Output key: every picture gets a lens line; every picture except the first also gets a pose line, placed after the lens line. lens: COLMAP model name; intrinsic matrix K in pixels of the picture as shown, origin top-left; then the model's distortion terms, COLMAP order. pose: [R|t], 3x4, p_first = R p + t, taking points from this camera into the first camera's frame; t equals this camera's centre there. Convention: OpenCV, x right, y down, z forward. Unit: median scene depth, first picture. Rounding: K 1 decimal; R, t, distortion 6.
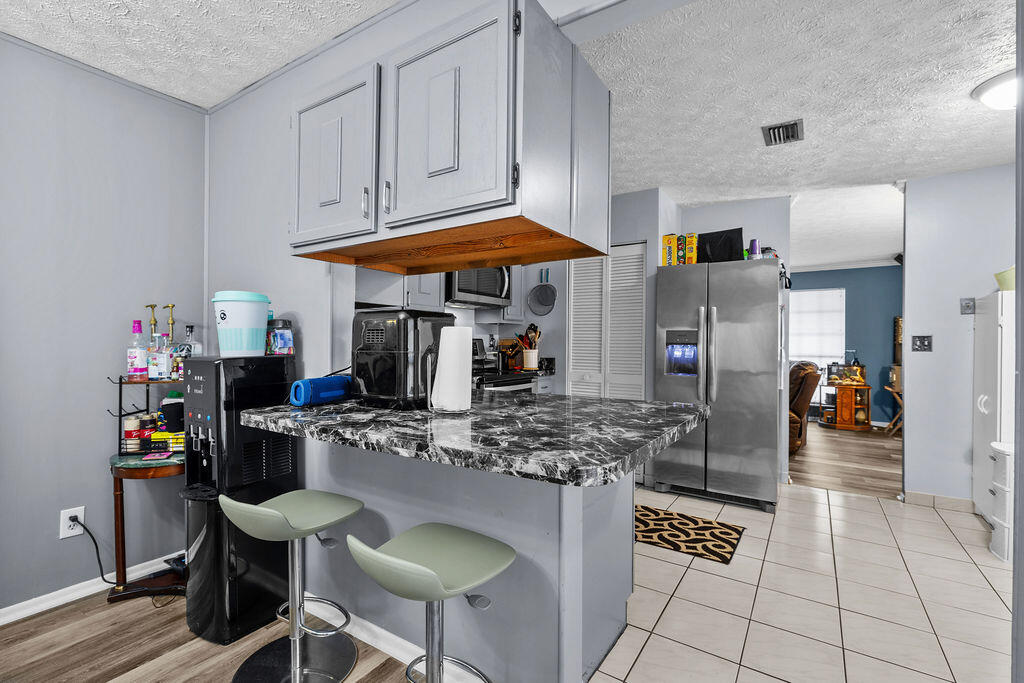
lens RADIAL K [[453.0, 0, 517.7], [0, 453.0, 344.7], [0, 0, 1]] dist [-0.009004, -0.000266]
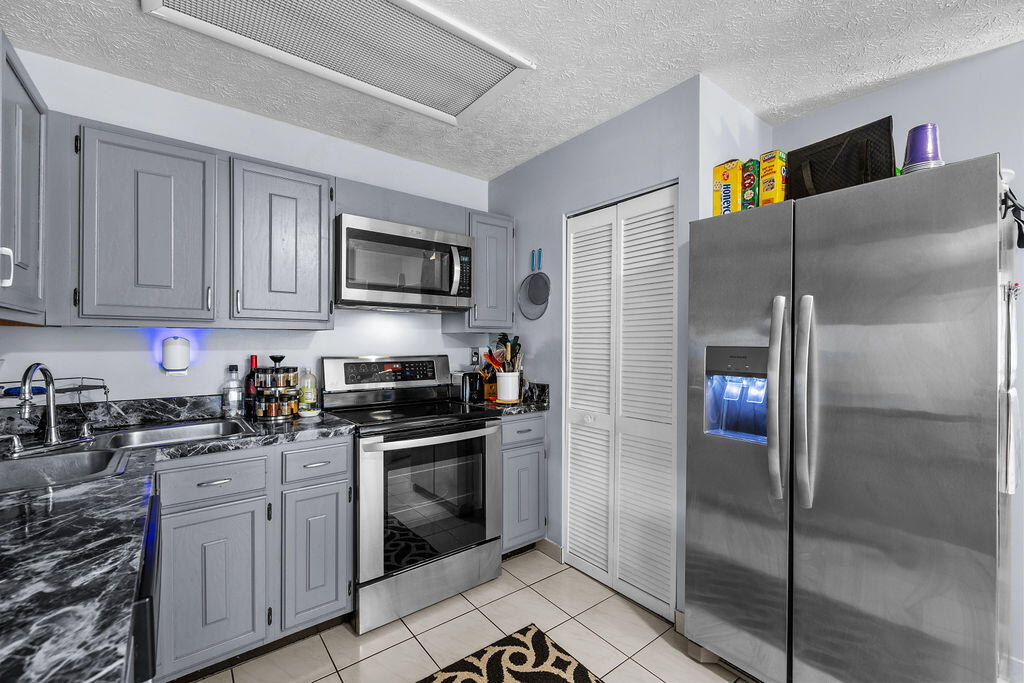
lens RADIAL K [[432.2, 0, 508.1], [0, 432.2, 346.6], [0, 0, 1]] dist [0.000713, 0.000393]
pose [[0.947592, -0.002906, -0.319469, 0.255153], [0.002917, 0.999996, -0.000443, -0.028968], [0.319469, -0.000512, 0.947597, 0.440774]]
